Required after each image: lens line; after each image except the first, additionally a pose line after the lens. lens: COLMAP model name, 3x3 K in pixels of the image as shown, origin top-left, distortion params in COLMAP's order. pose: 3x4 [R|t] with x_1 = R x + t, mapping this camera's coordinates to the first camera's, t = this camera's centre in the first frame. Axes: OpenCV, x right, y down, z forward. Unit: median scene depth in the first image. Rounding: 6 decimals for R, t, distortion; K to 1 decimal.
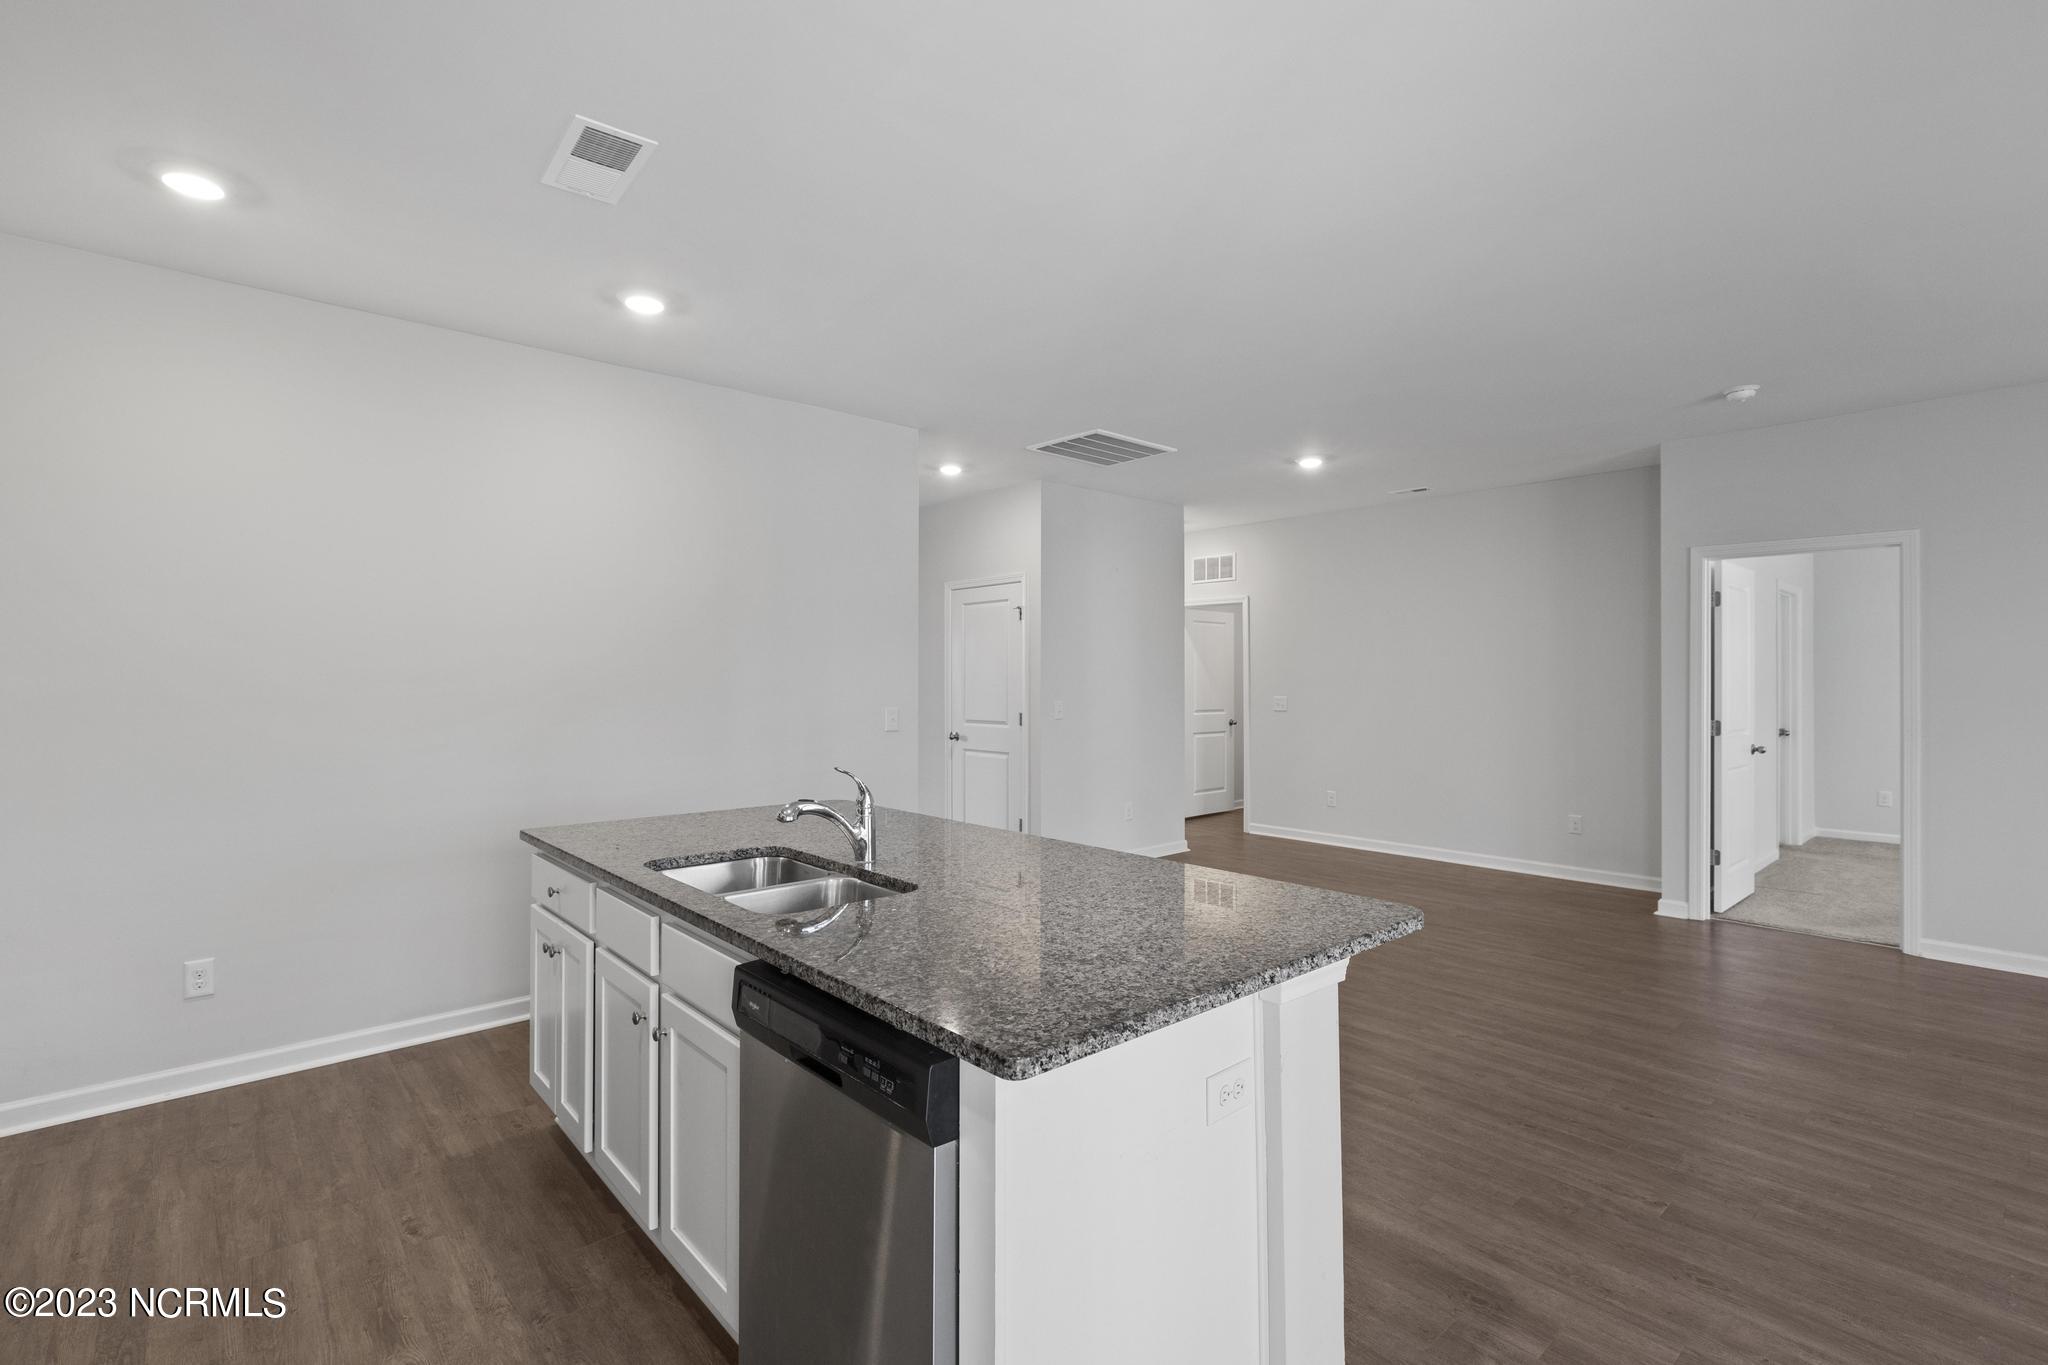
lens RADIAL K [[948.6, 0, 1024.0], [0, 948.6, 682.5], [0, 0, 1]] dist [0.001399, 0.000278]
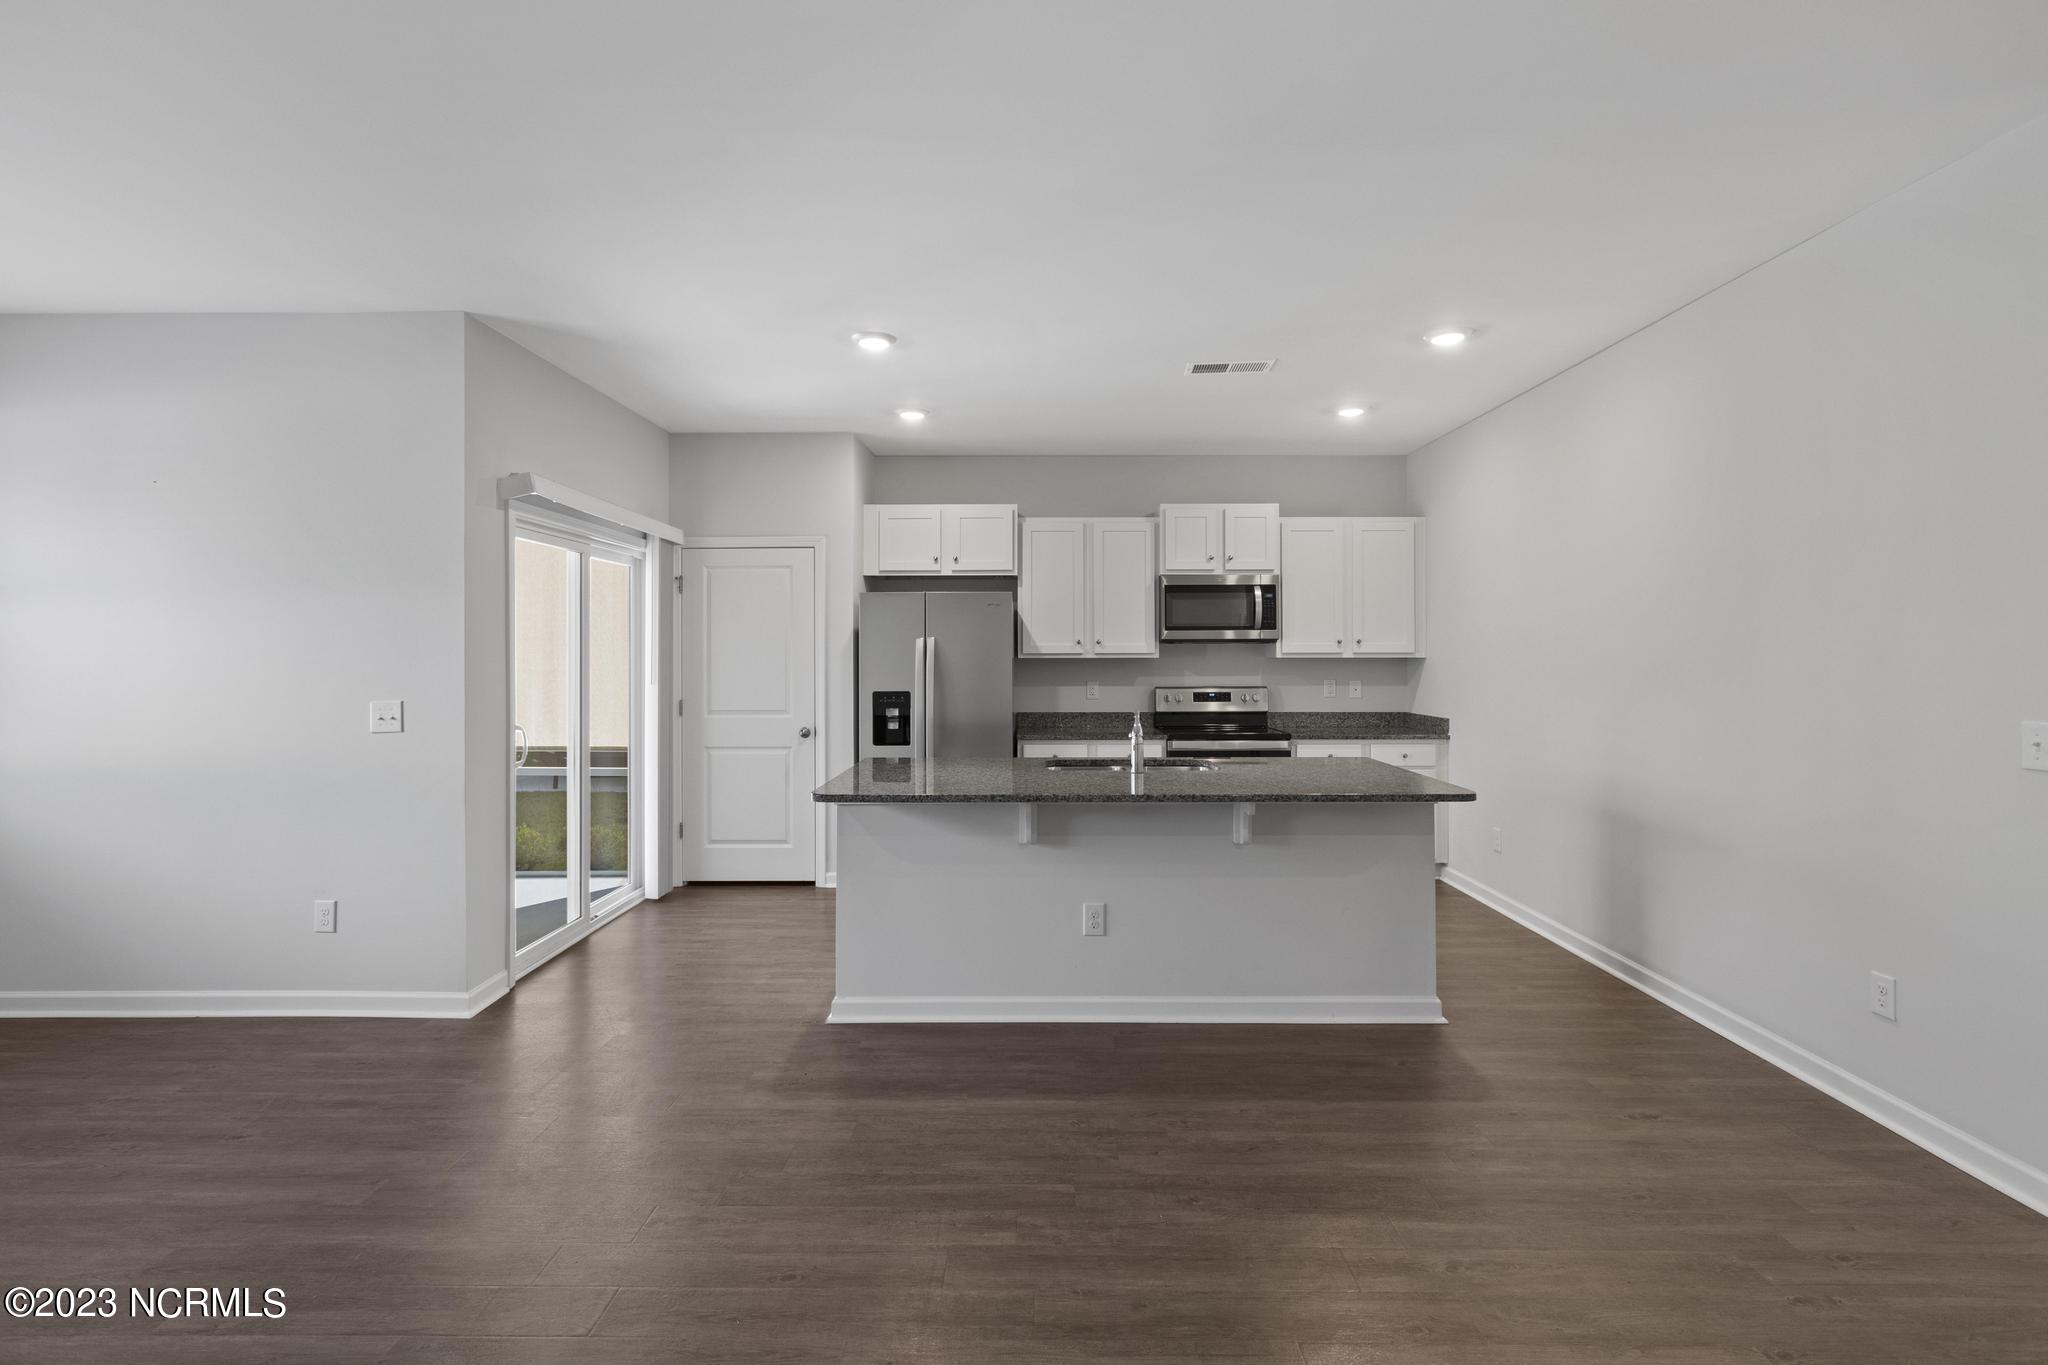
lens RADIAL K [[933.3, 0, 1027.5], [0, 933.3, 650.1], [0, 0, 1]] dist [-0.000852, 0.000062]
pose [[-0.673758, -0.002335, -0.738948, 0.572423], [-0.004697, 0.999988, 0.001122, -0.007570], [0.738937, 0.004226, -0.673761, 0.982007]]
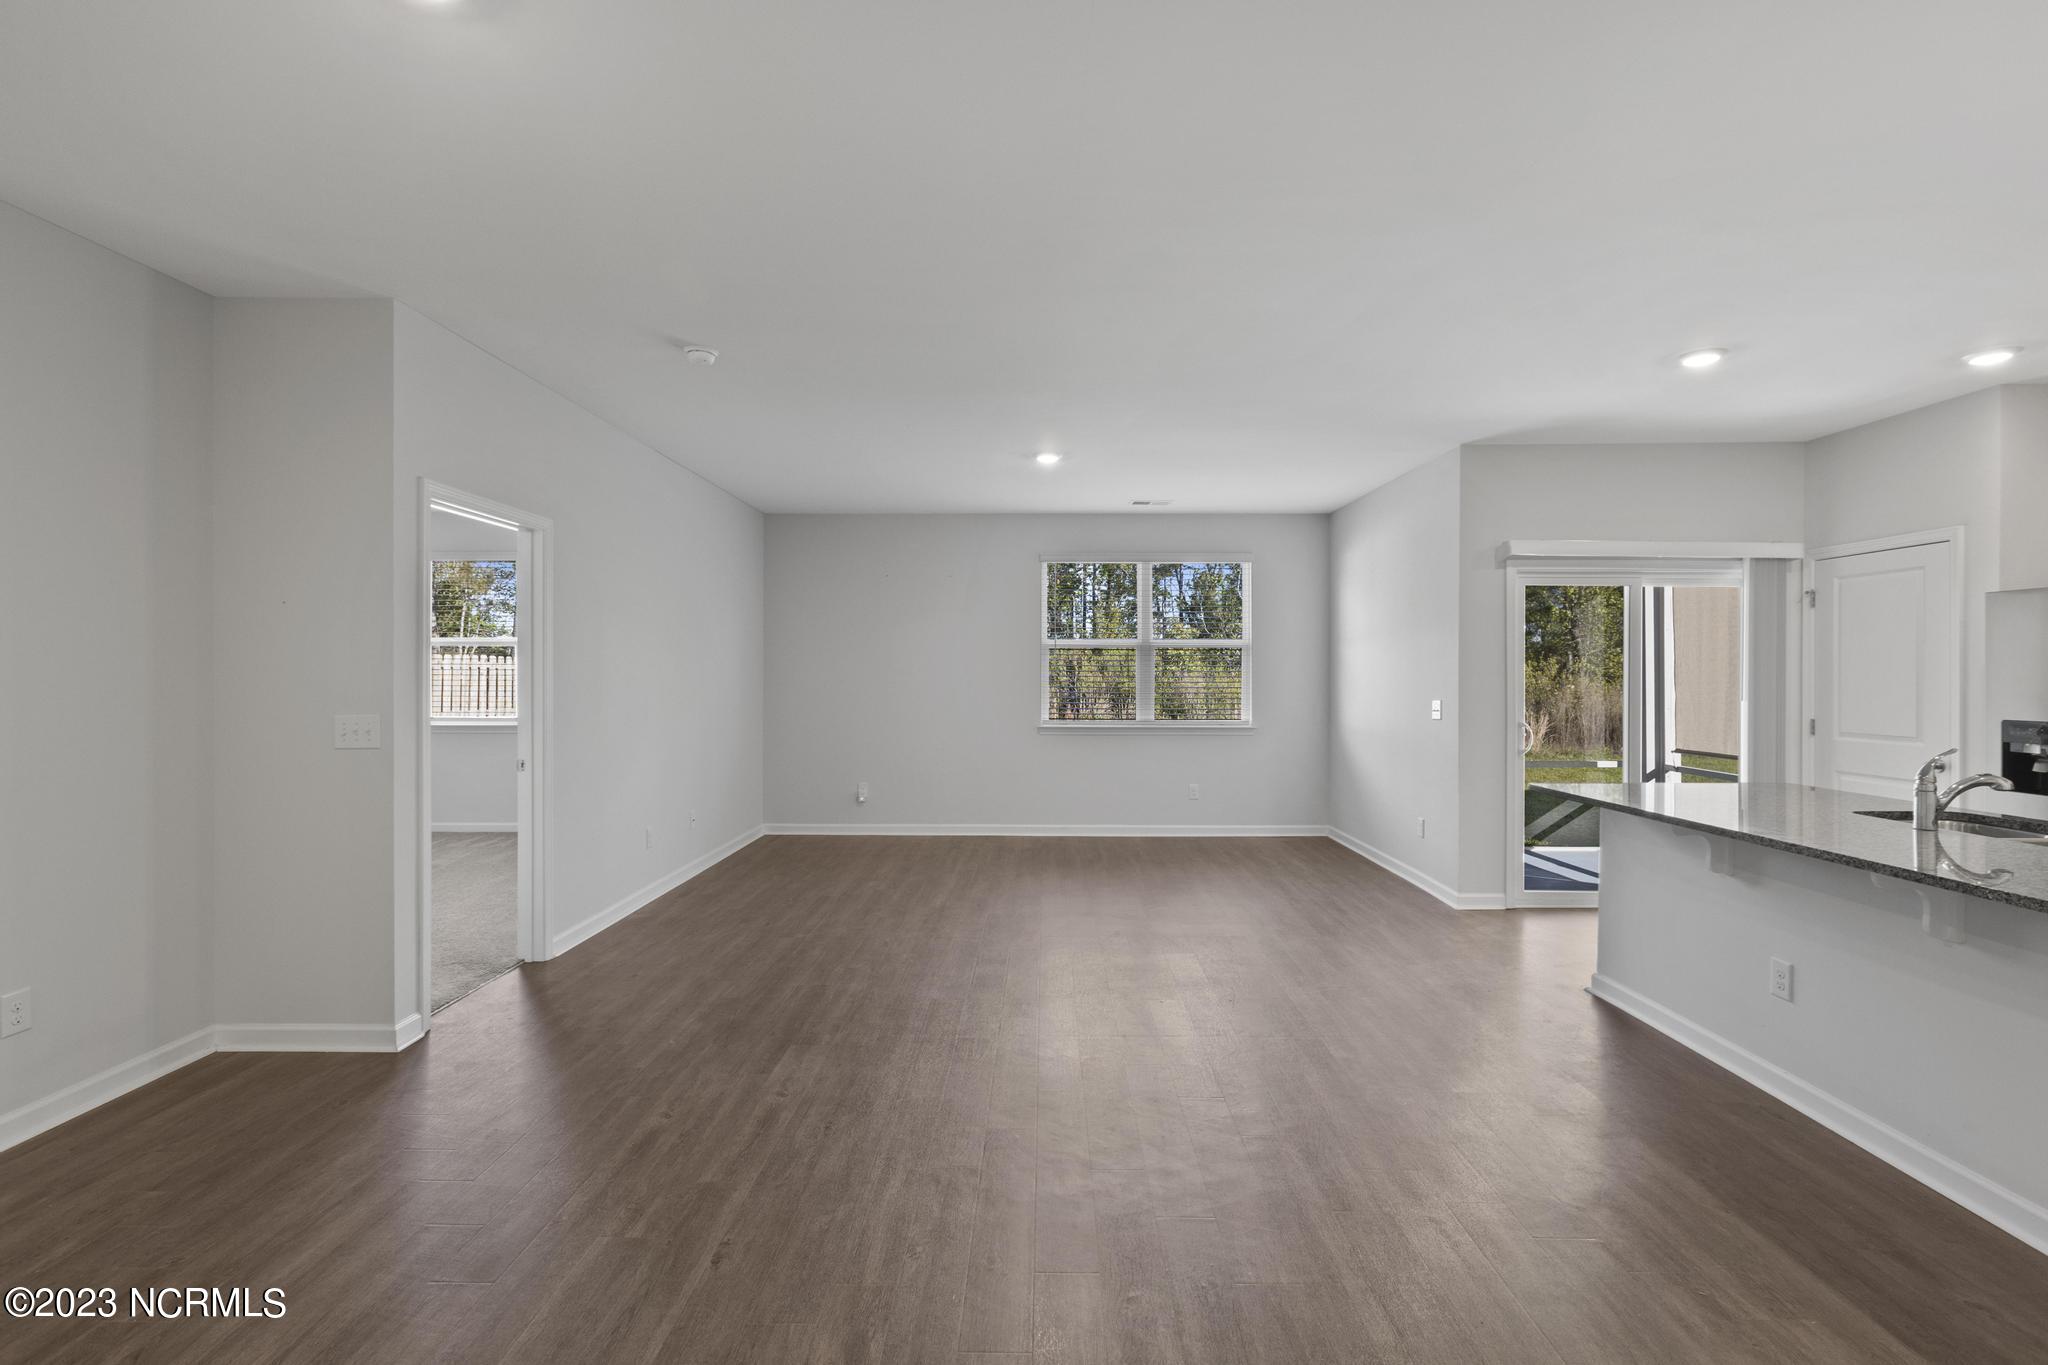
lens RADIAL K [[923.8, 0, 1034.4], [0, 923.8, 673.1], [0, 0, 1]] dist [0.001728, -0.000167]
pose [[-0.741208, -0.002413, 0.671271, -0.059406], [0.003164, 0.999970, 0.007088, -0.007614], [-0.671268, 0.007378, -0.741178, 1.332235]]
